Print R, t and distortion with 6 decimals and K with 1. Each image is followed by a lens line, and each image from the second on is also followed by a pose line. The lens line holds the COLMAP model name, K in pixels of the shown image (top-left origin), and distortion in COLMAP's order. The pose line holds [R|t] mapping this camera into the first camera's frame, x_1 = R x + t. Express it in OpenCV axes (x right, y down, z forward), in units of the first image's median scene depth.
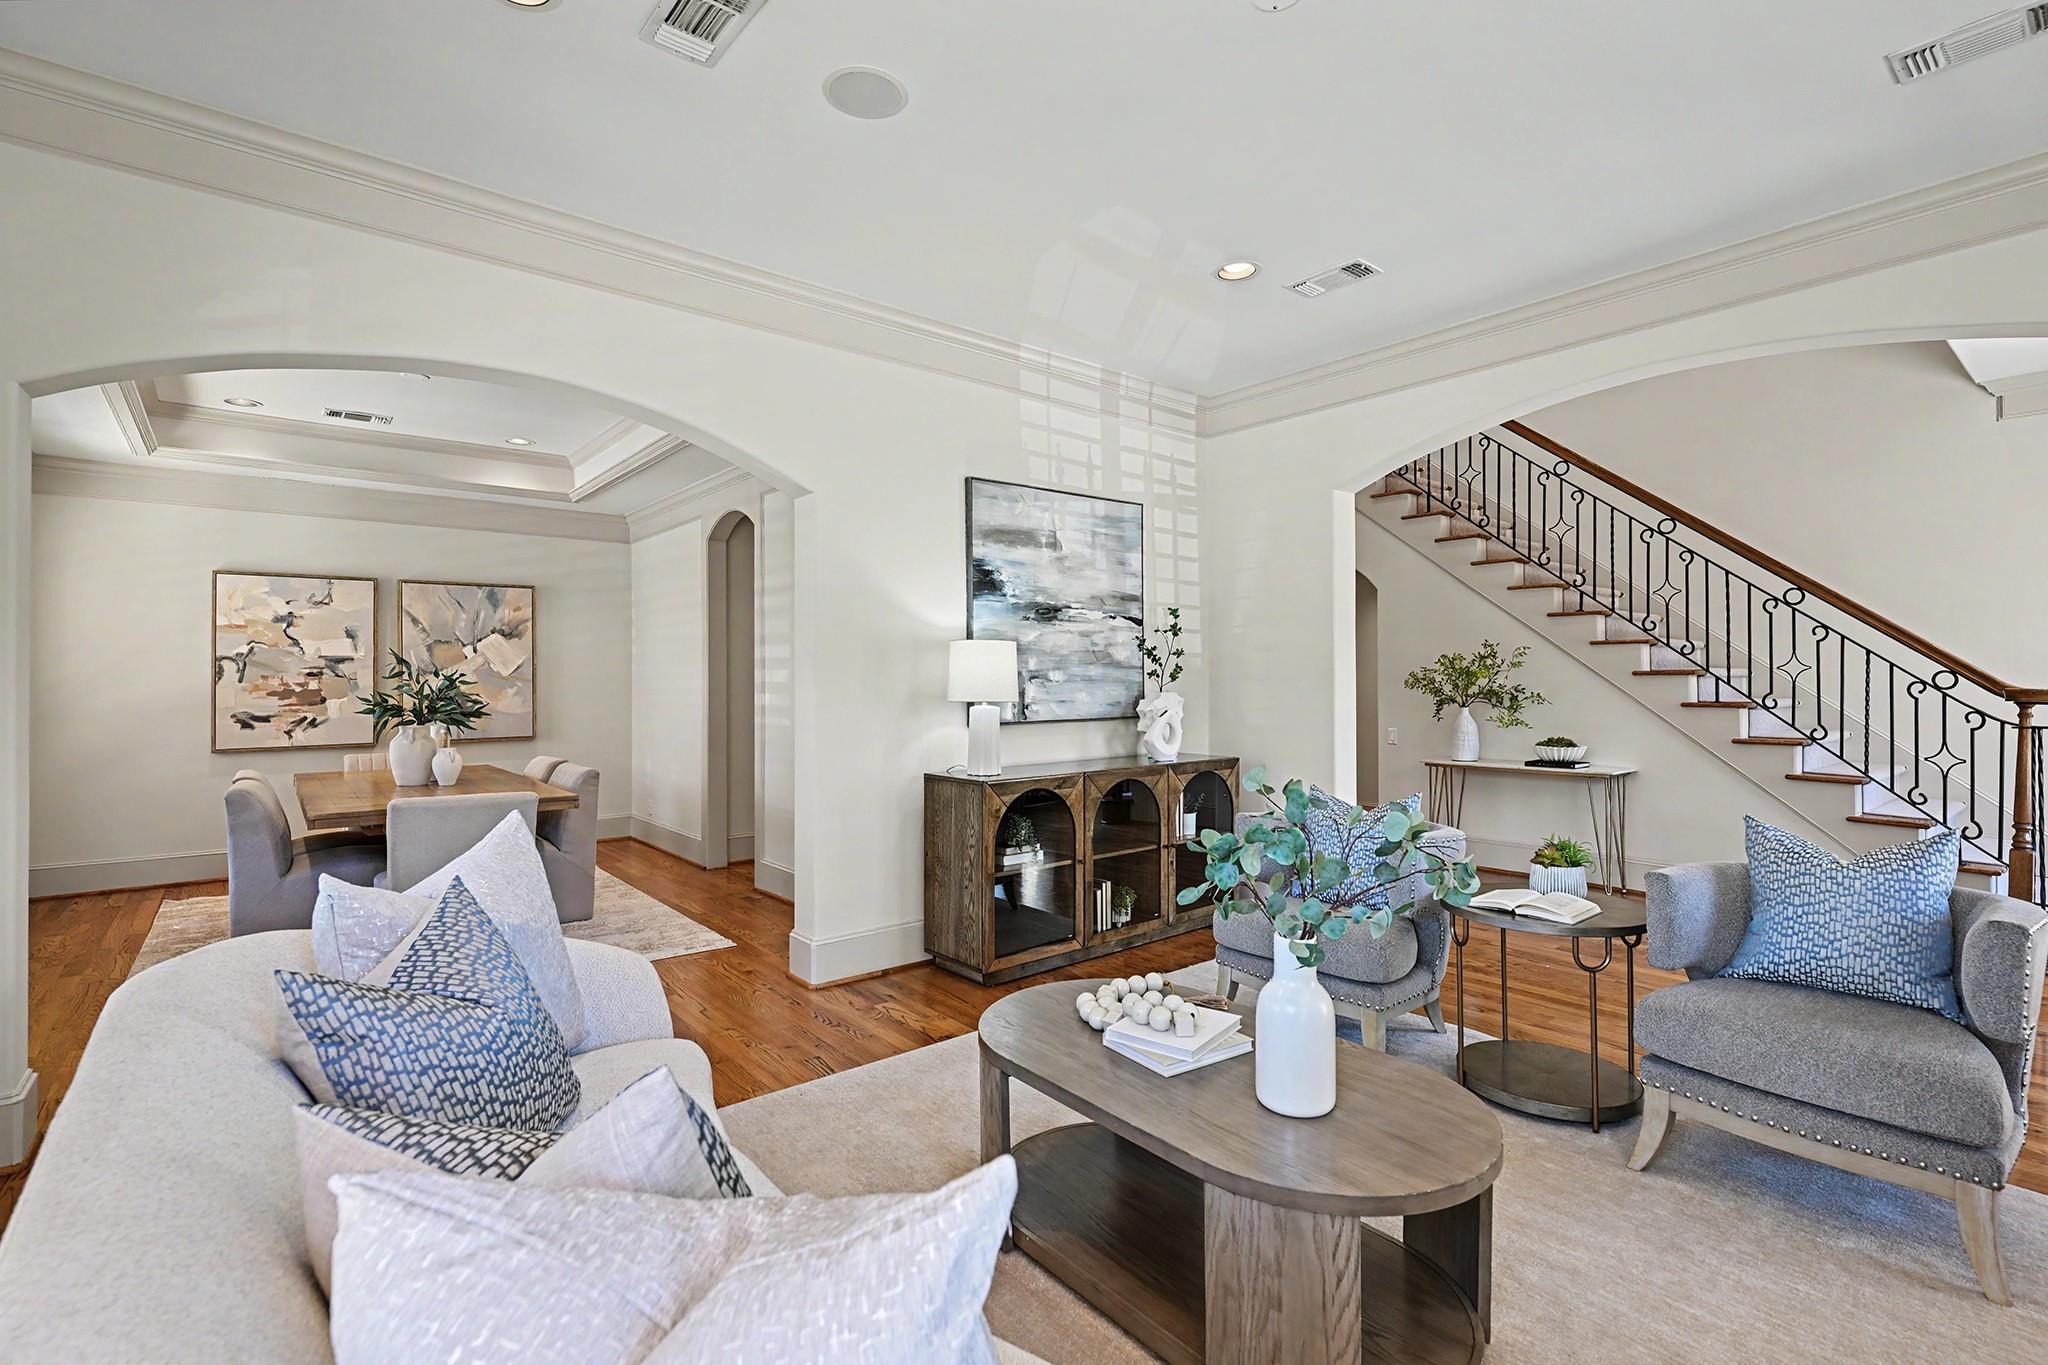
lens RADIAL K [[924.0, 0, 1031.0], [0, 924.0, 673.3], [0, 0, 1]] dist [-0.001200, -0.000358]
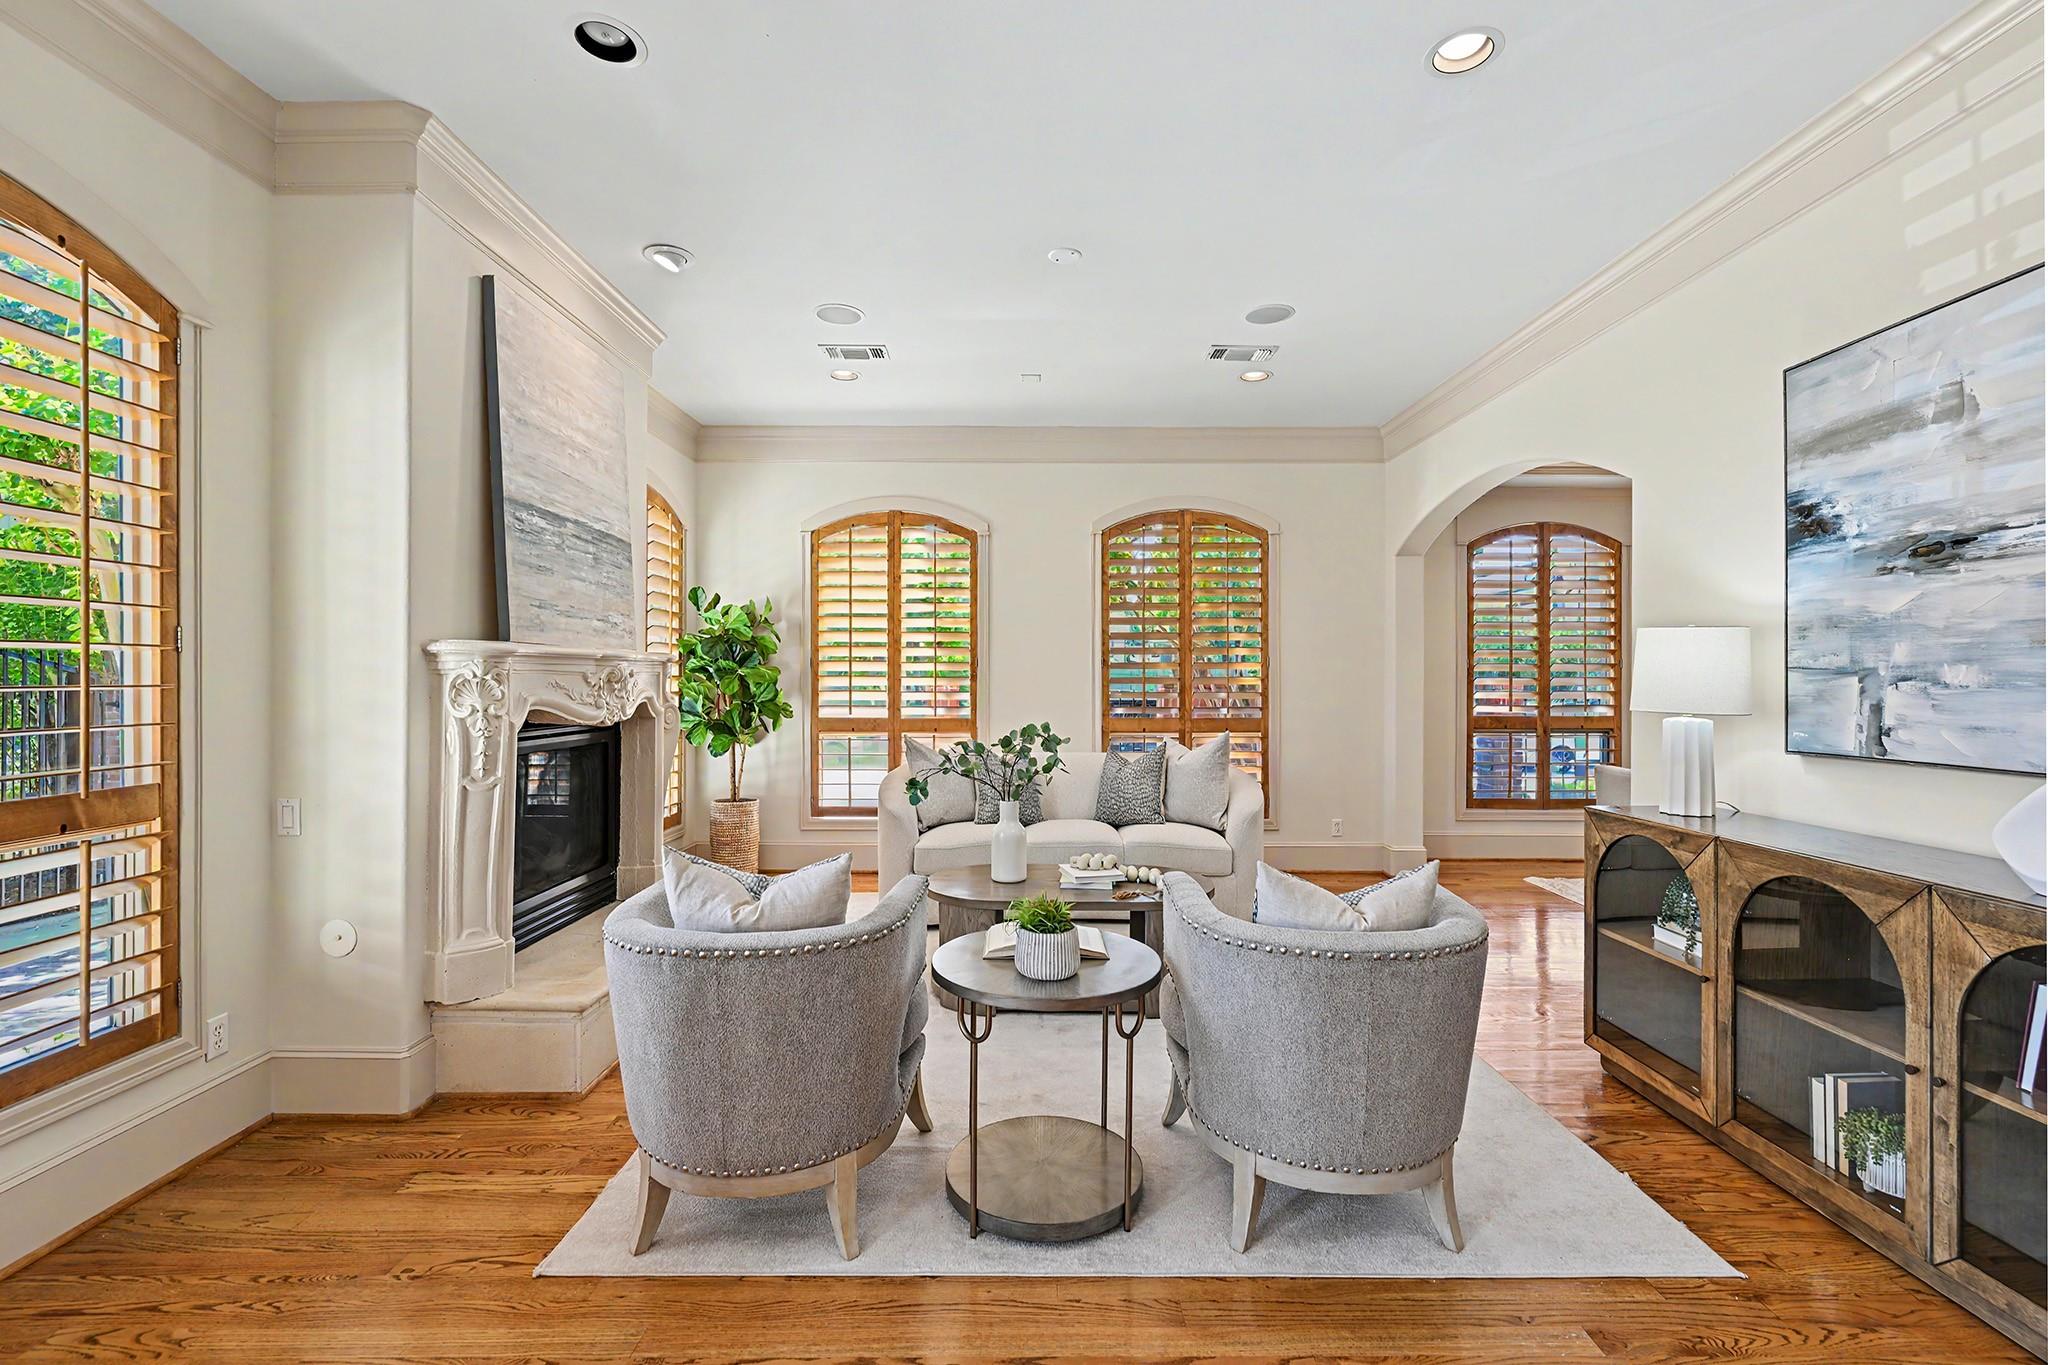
lens RADIAL K [[897.4, 0, 1024.0], [0, 897.4, 682.5], [0, 0, 1]] dist [-0.001077, 0.000206]
pose [[-0.648883, 0.004944, -0.760872, 0.731146], [0.002778, 0.999988, 0.004128, 0.003265], [0.760883, 0.000564, -0.648888, 0.956130]]
